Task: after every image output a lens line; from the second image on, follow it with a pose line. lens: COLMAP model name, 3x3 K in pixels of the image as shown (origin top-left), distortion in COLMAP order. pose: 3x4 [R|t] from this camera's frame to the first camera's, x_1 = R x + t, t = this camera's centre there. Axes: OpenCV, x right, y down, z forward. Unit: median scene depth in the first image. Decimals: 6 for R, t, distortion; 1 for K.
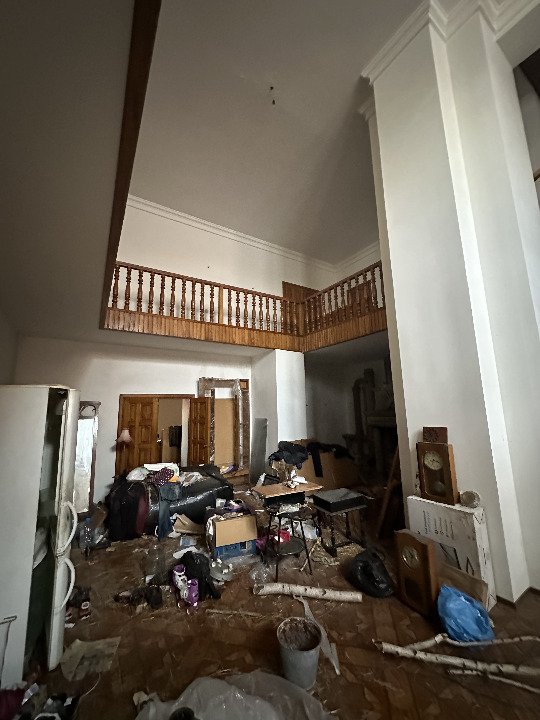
lens RADIAL K [[287.3, 0, 270.0], [0, 287.3, 360.0], [0, 0, 1]] dist [-0.000230, 0.000146]
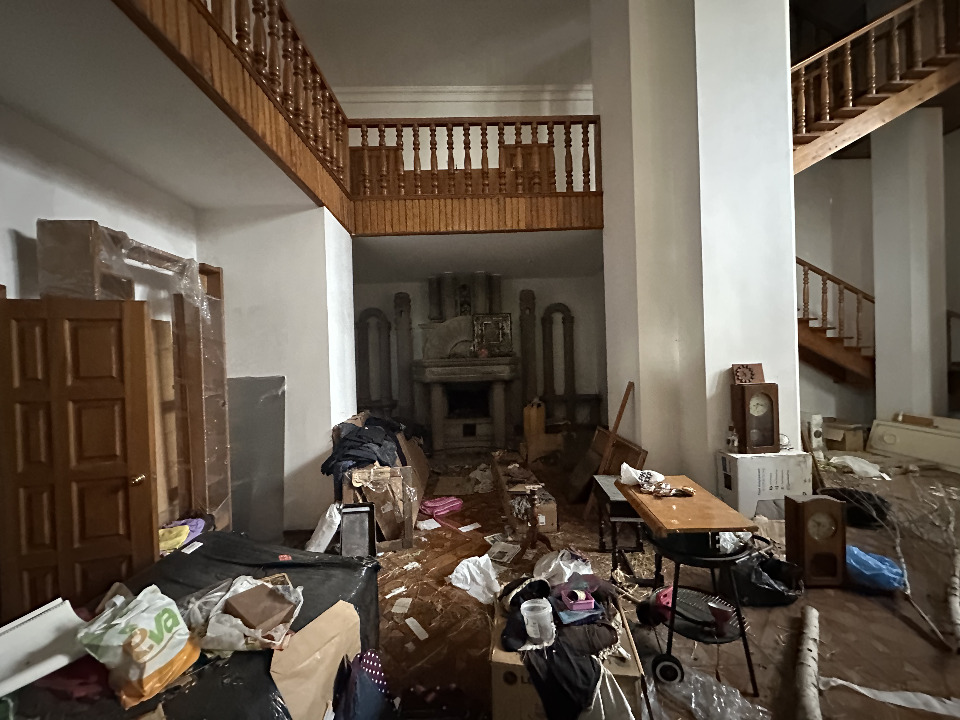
lens RADIAL K [[383.0, 0, 480.0], [0, 383.0, 360.0], [0, 0, 1]] dist [-0.000230, 0.000146]
pose [[0.516725, -0.001074, 0.856151, -0.375710], [-0.124710, 0.989239, 0.076510, 0.123507], [-0.847020, -0.146305, 0.511030, 0.574686]]
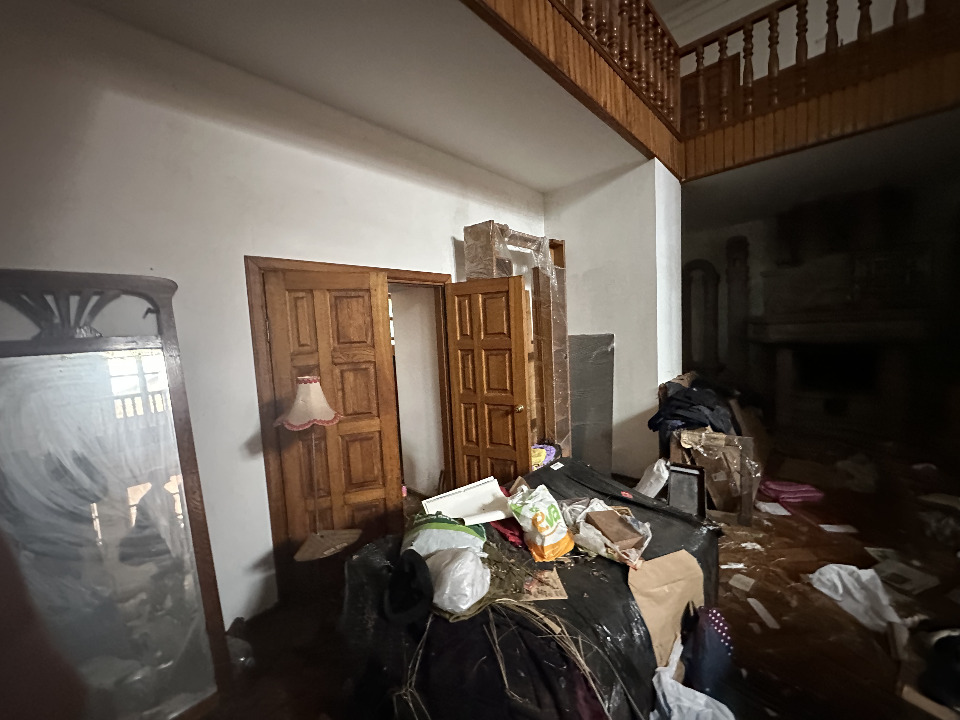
lens RADIAL K [[383.0, 0, 480.0], [0, 383.0, 360.0], [0, 0, 1]] dist [-0.000230, 0.000146]
pose [[0.964101, -0.048305, 0.261107, -0.409460], [-0.015261, 0.971609, 0.236098, 0.126163], [-0.265099, -0.231607, 0.935992, 0.581896]]
